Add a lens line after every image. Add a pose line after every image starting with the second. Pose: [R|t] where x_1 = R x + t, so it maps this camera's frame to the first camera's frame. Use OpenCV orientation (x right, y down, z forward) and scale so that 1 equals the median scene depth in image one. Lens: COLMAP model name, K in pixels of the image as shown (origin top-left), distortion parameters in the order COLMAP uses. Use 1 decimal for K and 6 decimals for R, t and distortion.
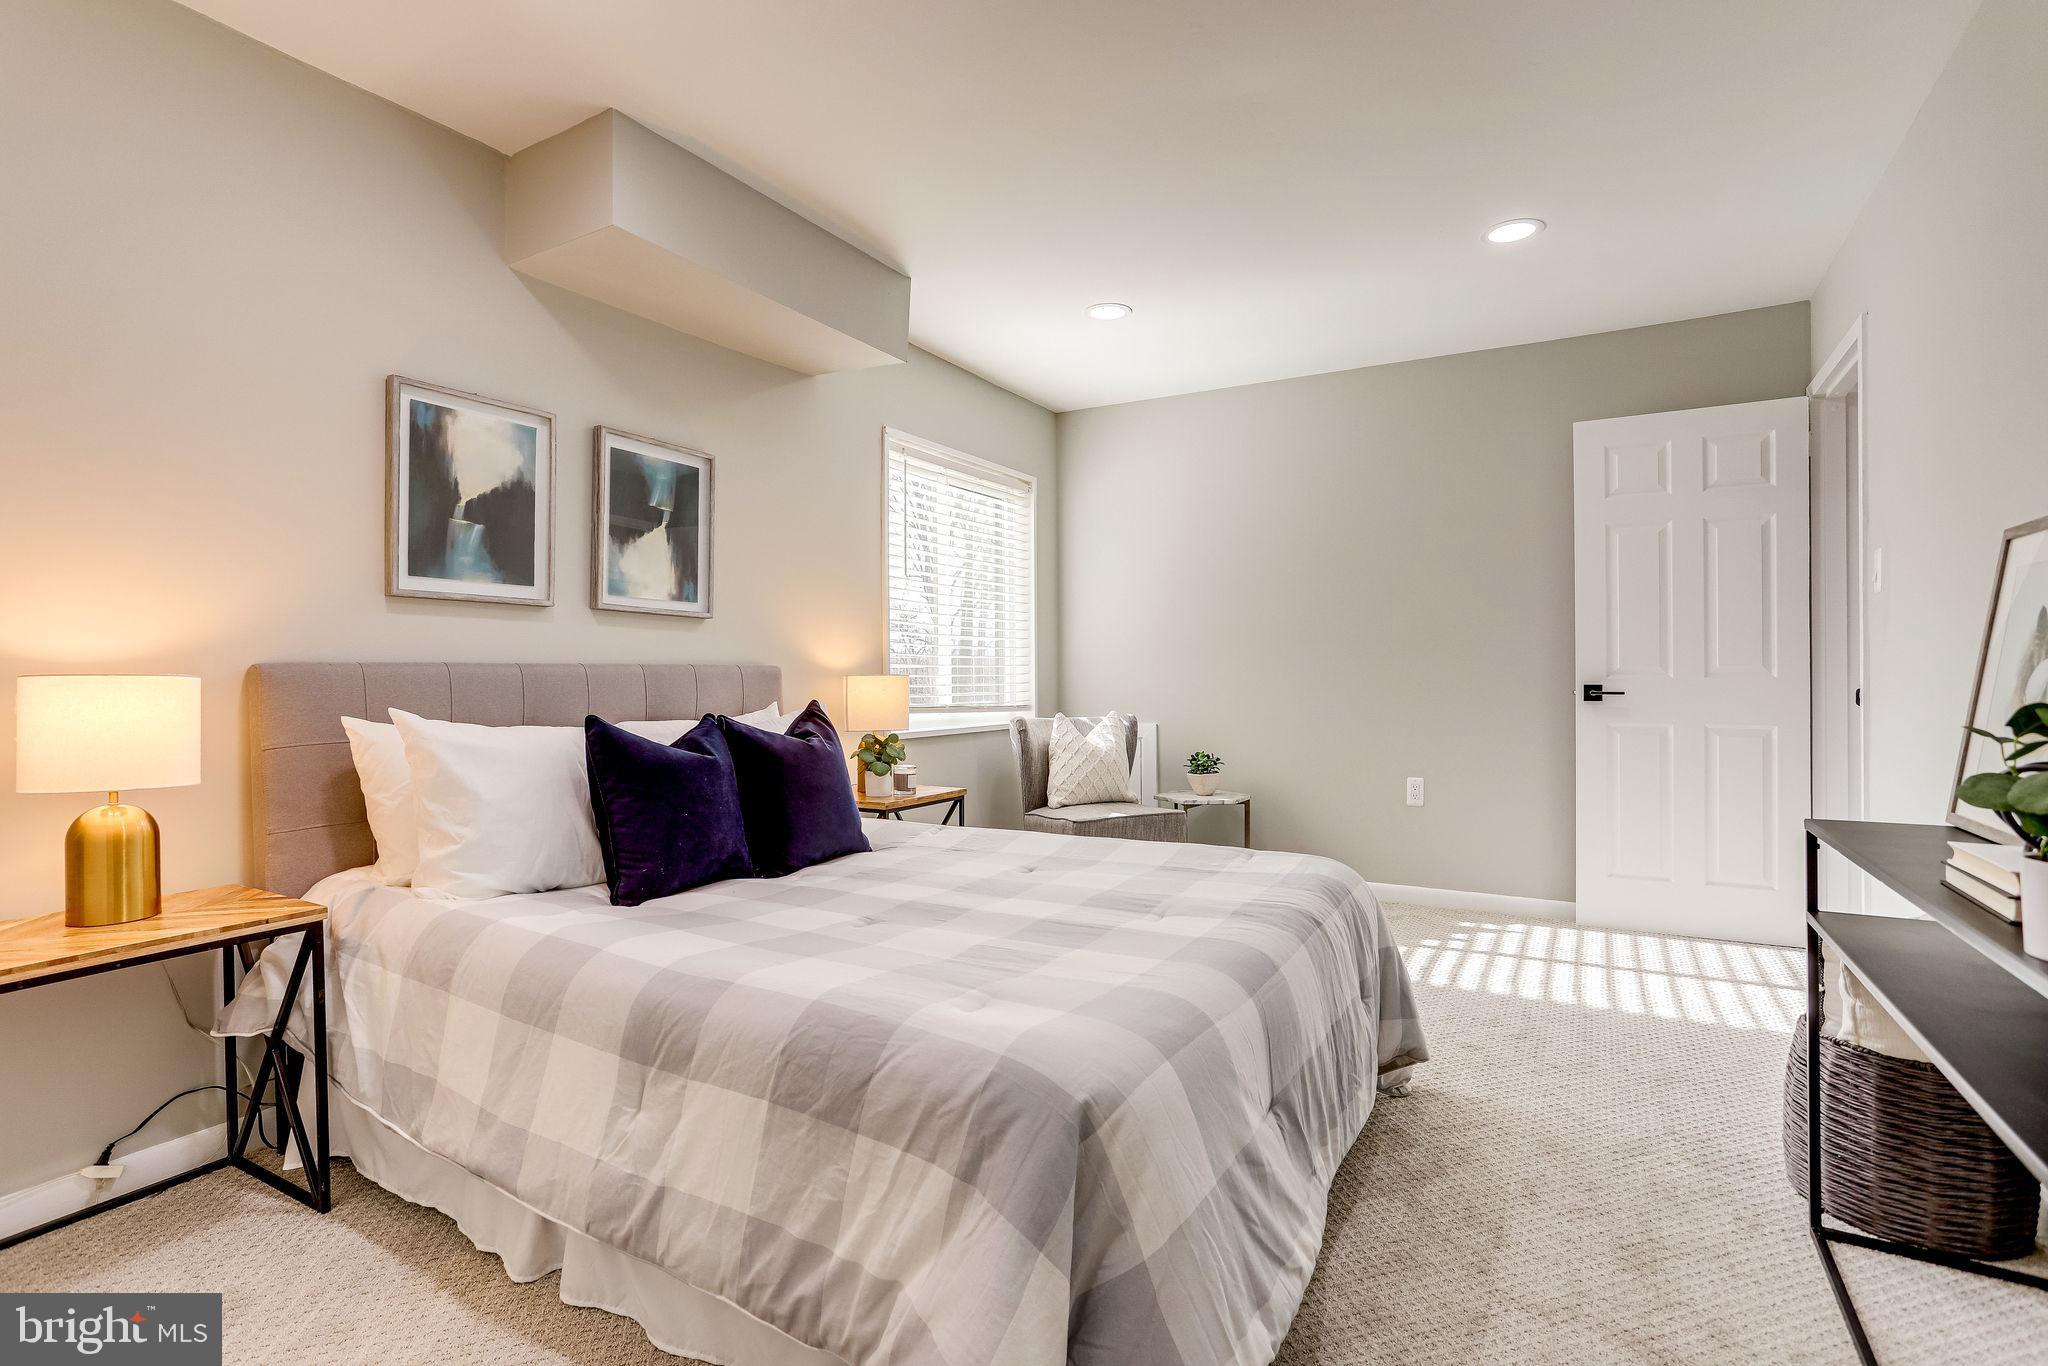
lens RADIAL K [[990.3, 0, 1022.6], [0, 990.3, 676.7], [0, 0, 1]] dist [-0.000786, -0.000076]
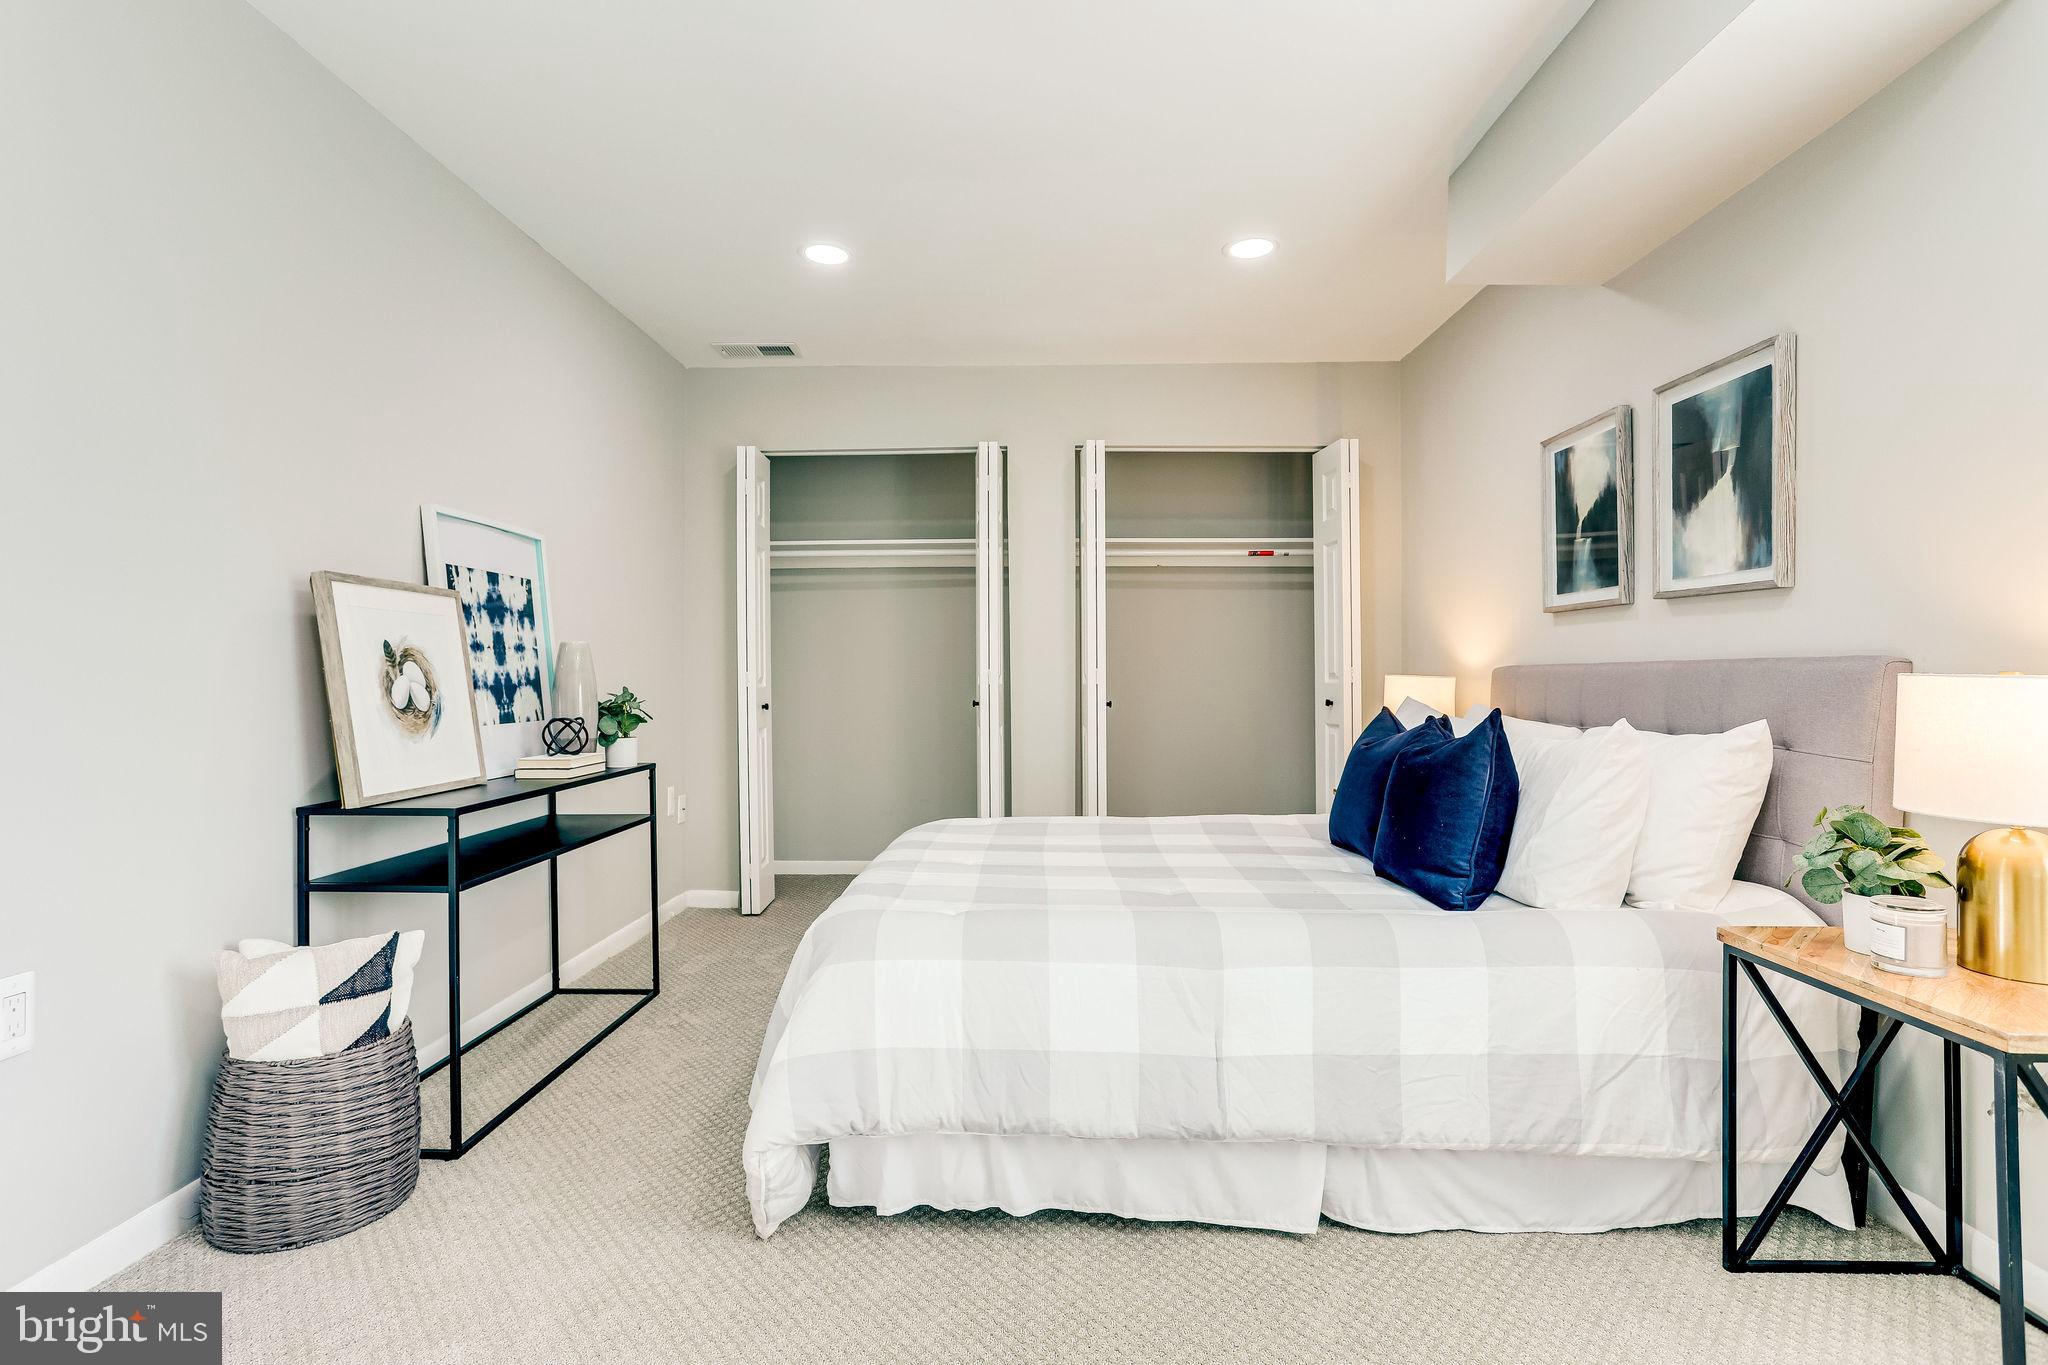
lens RADIAL K [[990.3, 0, 1023.1], [0, 990.3, 678.7], [0, 0, 1]] dist [-0.000786, -0.000076]
pose [[-0.870329, 0.009984, -0.492369, 0.485950], [0.007948, 0.999949, 0.006227, -0.007493], [0.492406, 0.001506, -0.870364, 1.461796]]
